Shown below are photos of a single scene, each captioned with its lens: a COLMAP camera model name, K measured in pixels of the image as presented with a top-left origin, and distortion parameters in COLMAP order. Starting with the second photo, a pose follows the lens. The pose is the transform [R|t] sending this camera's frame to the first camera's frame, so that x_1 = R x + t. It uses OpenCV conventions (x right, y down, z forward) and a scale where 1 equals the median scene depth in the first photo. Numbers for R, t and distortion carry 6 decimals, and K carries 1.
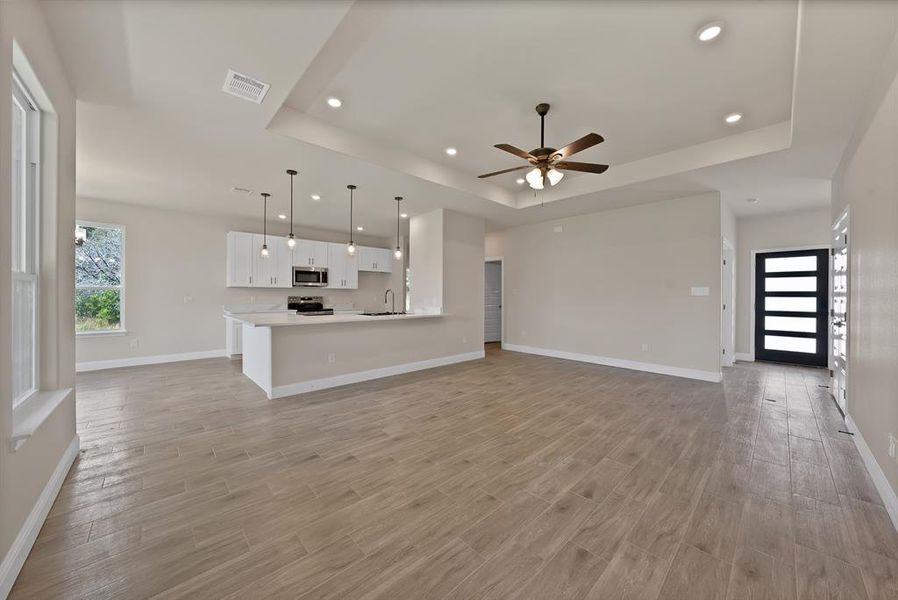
lens RADIAL K [[315.0, 0, 447.4], [0, 315.0, 296.7], [0, 0, 1]] dist [-0.025969, 0.000161]
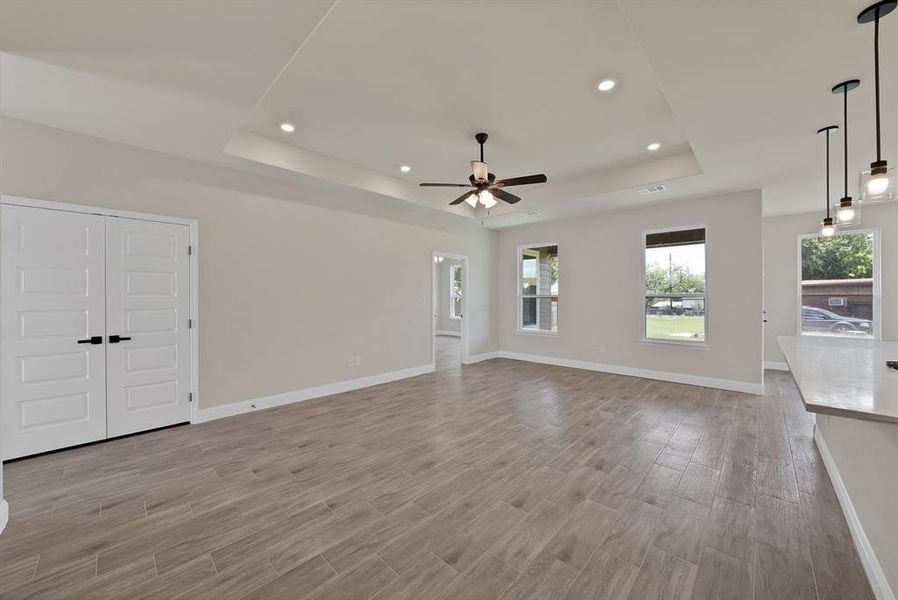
lens RADIAL K [[336.5, 0, 444.1], [0, 336.5, 294.5], [0, 0, 1]] dist [-0.014379, 0.000231]
pose [[-0.998967, -0.005843, -0.045058, 0.387990], [-0.005599, 0.999969, -0.005544, -0.022097], [0.045089, -0.005286, -0.998969, 1.723658]]
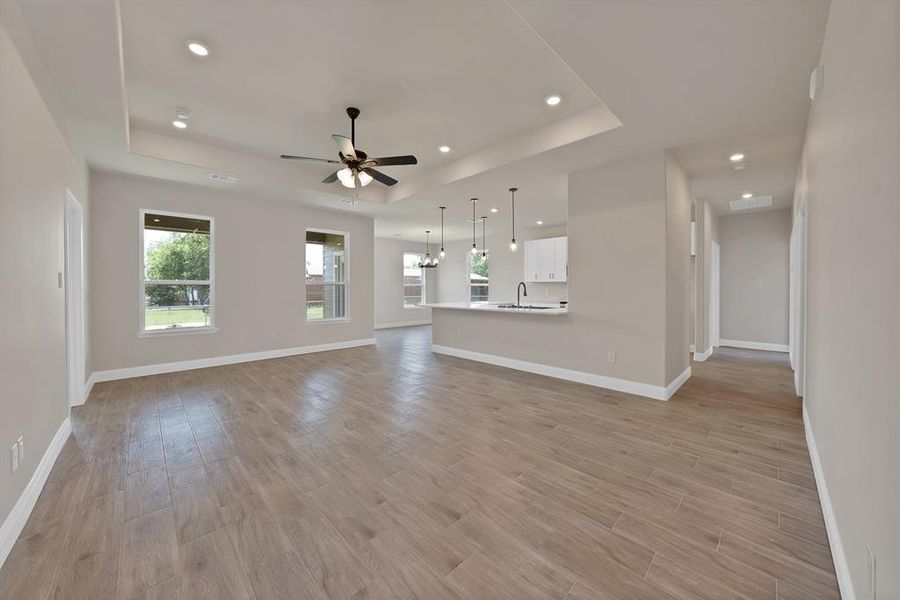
lens RADIAL K [[323.9, 0, 457.4], [0, 323.9, 289.4], [0, 0, 1]] dist [-0.017547, 0.000025]
pose [[0.039209, -0.000714, -0.999231, 1.111978], [-0.004308, 0.999990, -0.000884, 0.000687], [0.999222, 0.004339, 0.039206, 1.030221]]
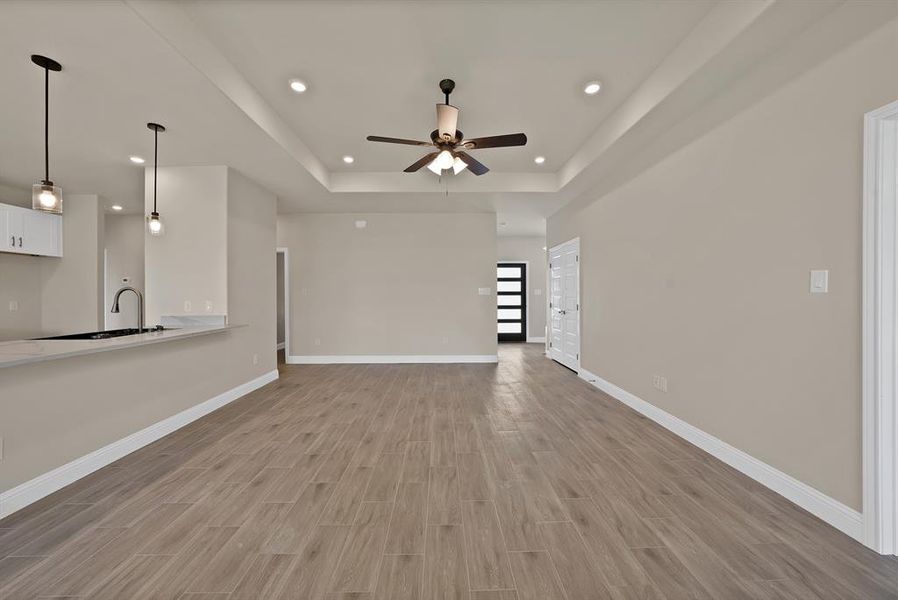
lens RADIAL K [[321.2, 0, 444.2], [0, 321.2, 295.6], [0, 0, 1]] dist [-0.020972, 0.000020]
pose [[0.674068, -0.008601, 0.738619, -0.294755], [0.011506, 0.999933, 0.001144, -0.004282], [-0.738580, 0.007727, 0.674122, 0.311101]]
